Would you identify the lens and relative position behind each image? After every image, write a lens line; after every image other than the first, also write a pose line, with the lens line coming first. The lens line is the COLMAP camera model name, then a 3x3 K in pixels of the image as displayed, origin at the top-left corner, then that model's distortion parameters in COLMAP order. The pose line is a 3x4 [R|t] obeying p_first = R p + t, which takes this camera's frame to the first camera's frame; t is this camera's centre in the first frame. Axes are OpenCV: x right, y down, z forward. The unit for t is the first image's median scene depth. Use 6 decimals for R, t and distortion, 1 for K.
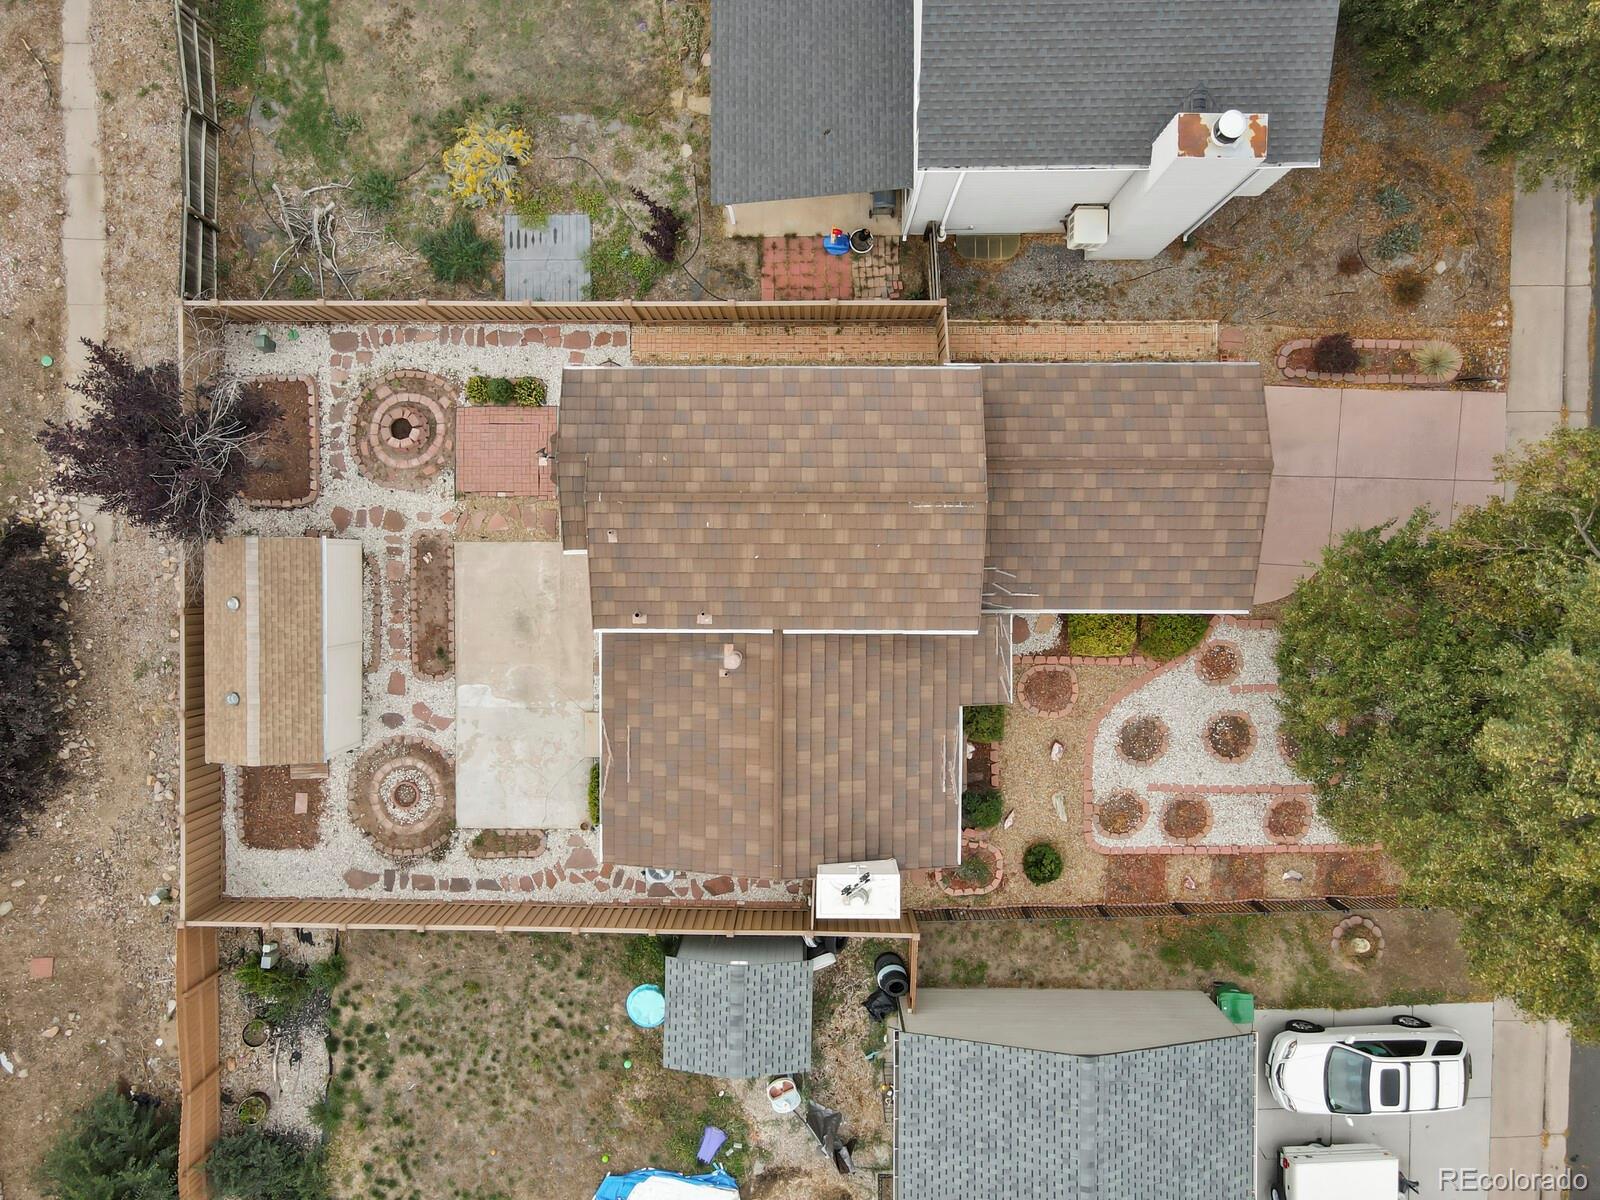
lens RADIAL K [[1178.2, 0, 801.5], [0, 1178.2, 592.2], [0, 0, 1]] dist [0.008240, 0.002495]
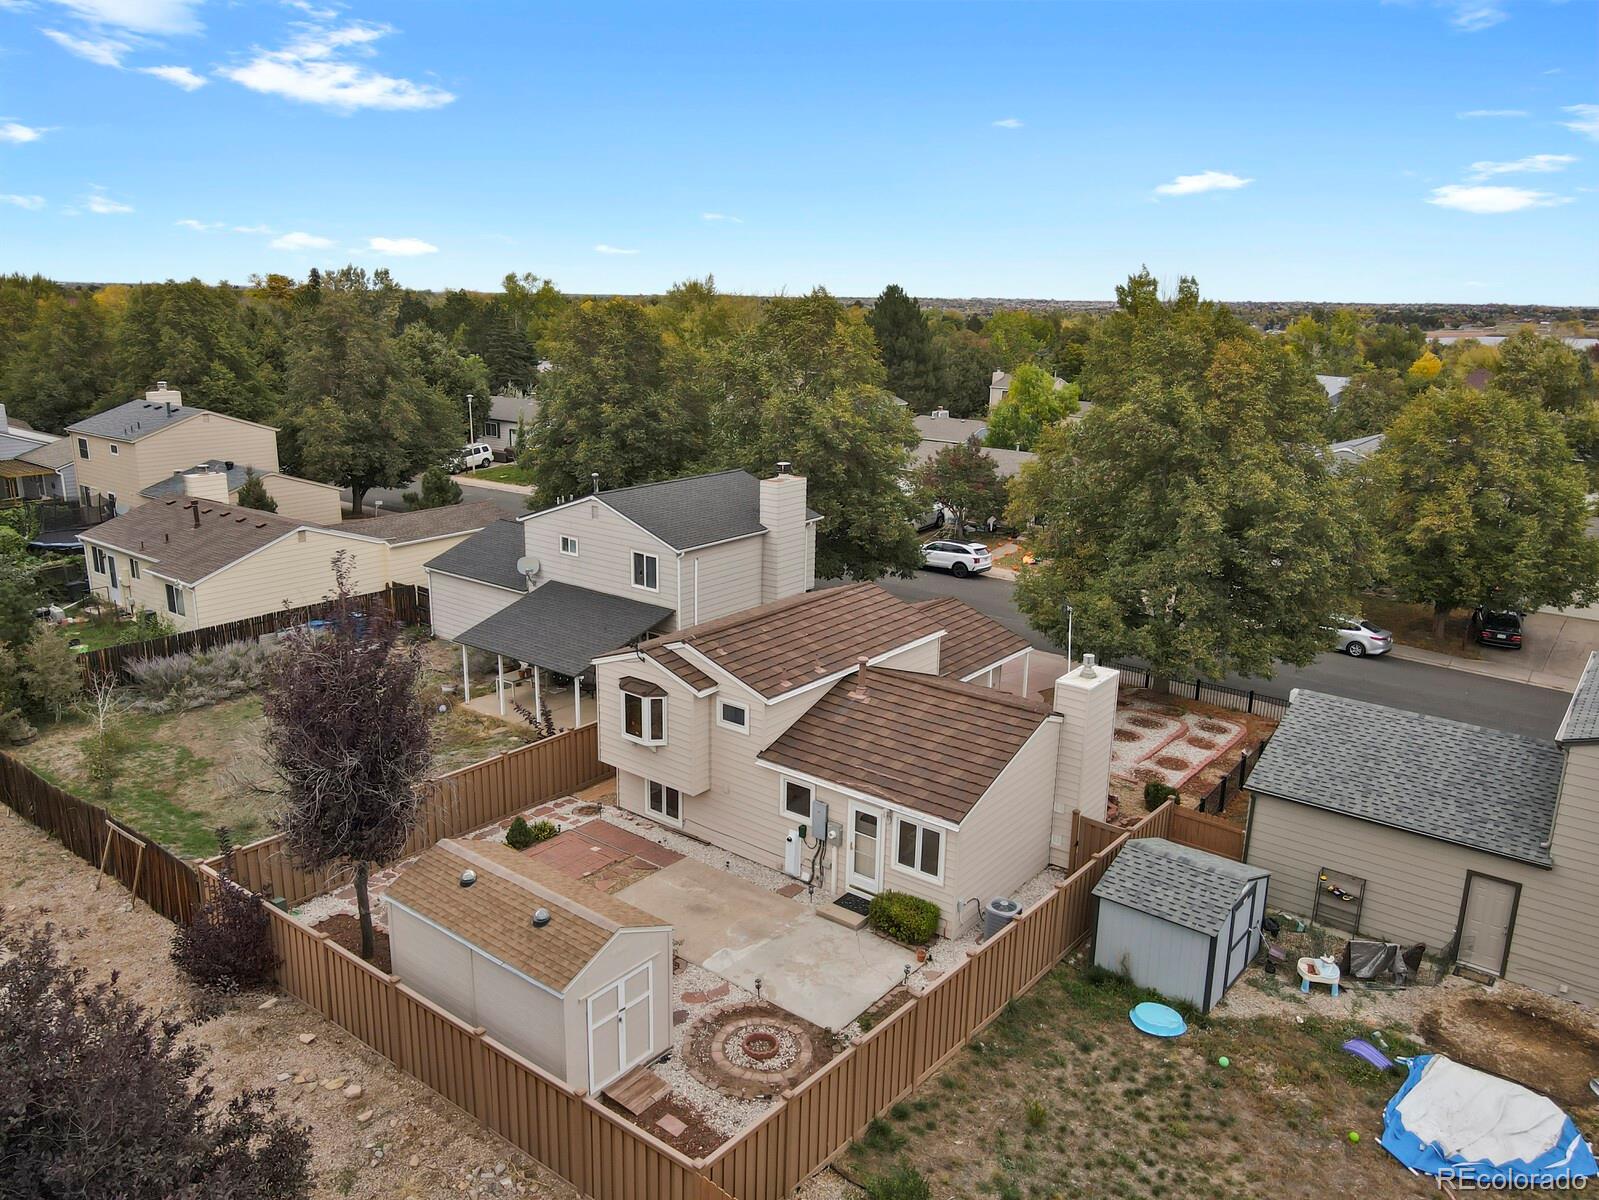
lens RADIAL K [[1177.5, 0, 789.7], [0, 1177.5, 592.5], [0, 0, 1]] dist [0.008240, 0.002495]
pose [[0.616969, -0.171146, 0.768152, -0.851589], [0.786973, 0.139994, -0.600895, 0.597676], [-0.004696, 0.975249, 0.221059, 0.549130]]
